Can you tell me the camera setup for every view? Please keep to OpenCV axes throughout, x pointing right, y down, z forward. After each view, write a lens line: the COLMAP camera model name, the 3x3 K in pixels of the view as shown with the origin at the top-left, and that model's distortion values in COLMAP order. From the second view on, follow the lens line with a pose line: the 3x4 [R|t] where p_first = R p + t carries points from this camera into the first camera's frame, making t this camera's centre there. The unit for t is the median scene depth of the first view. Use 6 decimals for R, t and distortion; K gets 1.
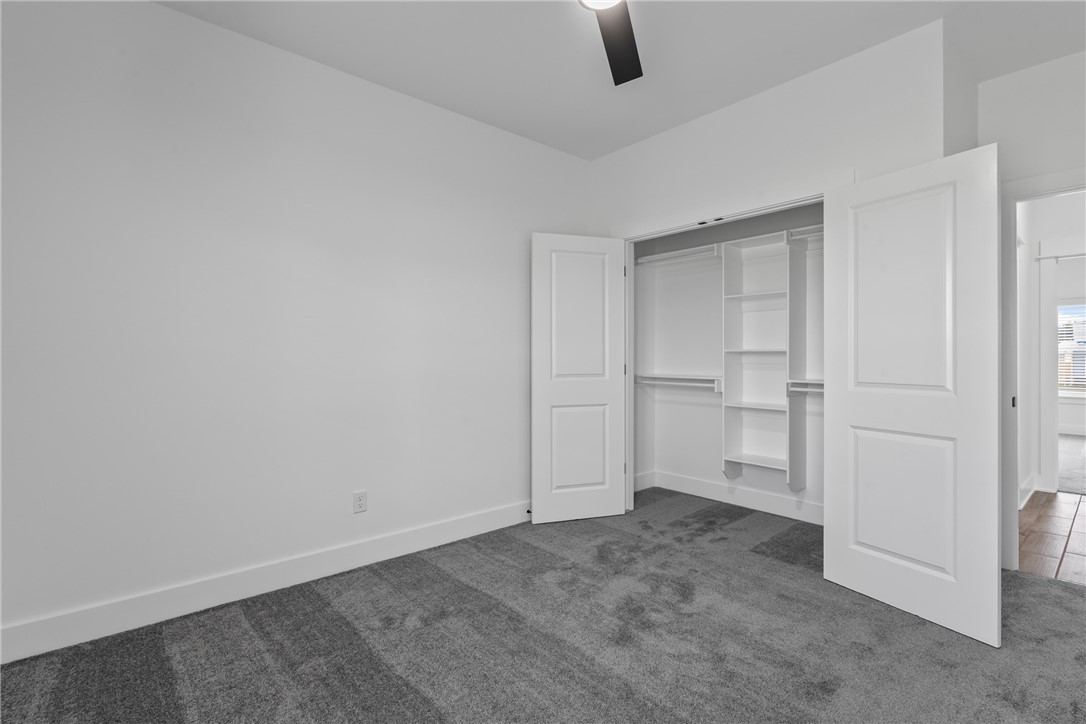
lens RADIAL K [[494.4, 0, 540.4], [0, 494.4, 357.2], [0, 0, 1]] dist [-0.002262, 0.000184]
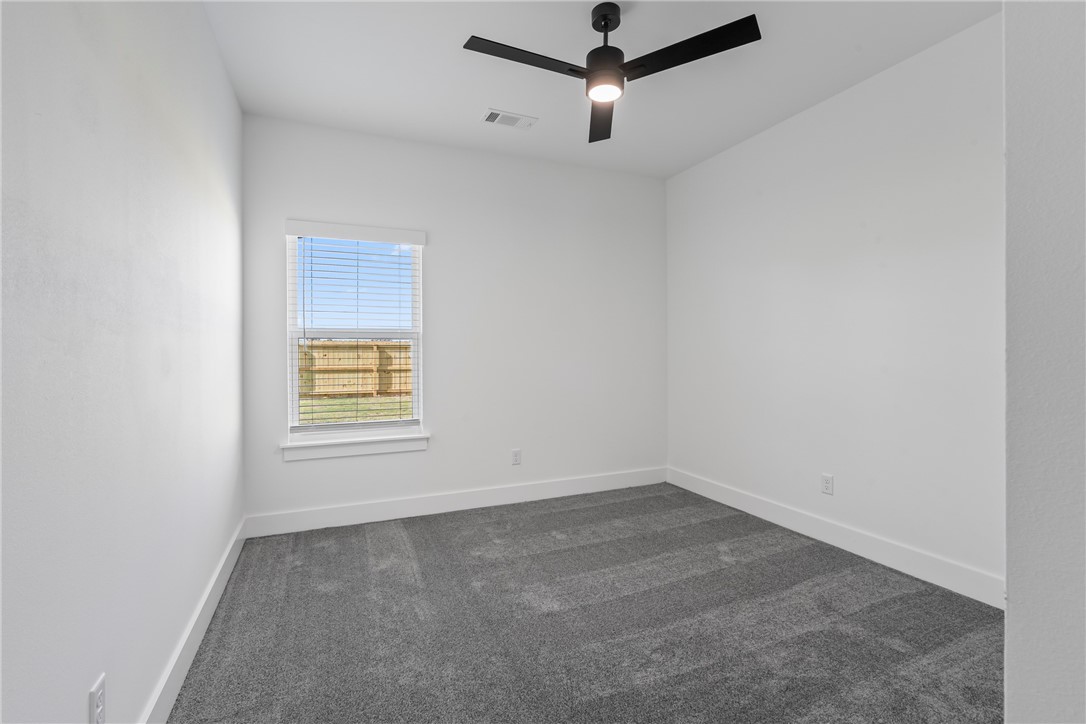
lens RADIAL K [[494.4, 0, 540.4], [0, 494.4, 357.2], [0, 0, 1]] dist [-0.002262, 0.000184]
pose [[-0.286924, 0.014228, -0.957848, 1.101034], [0.003113, 0.999898, 0.013920, -0.011343], [0.957948, 0.001013, -0.286939, 0.887351]]
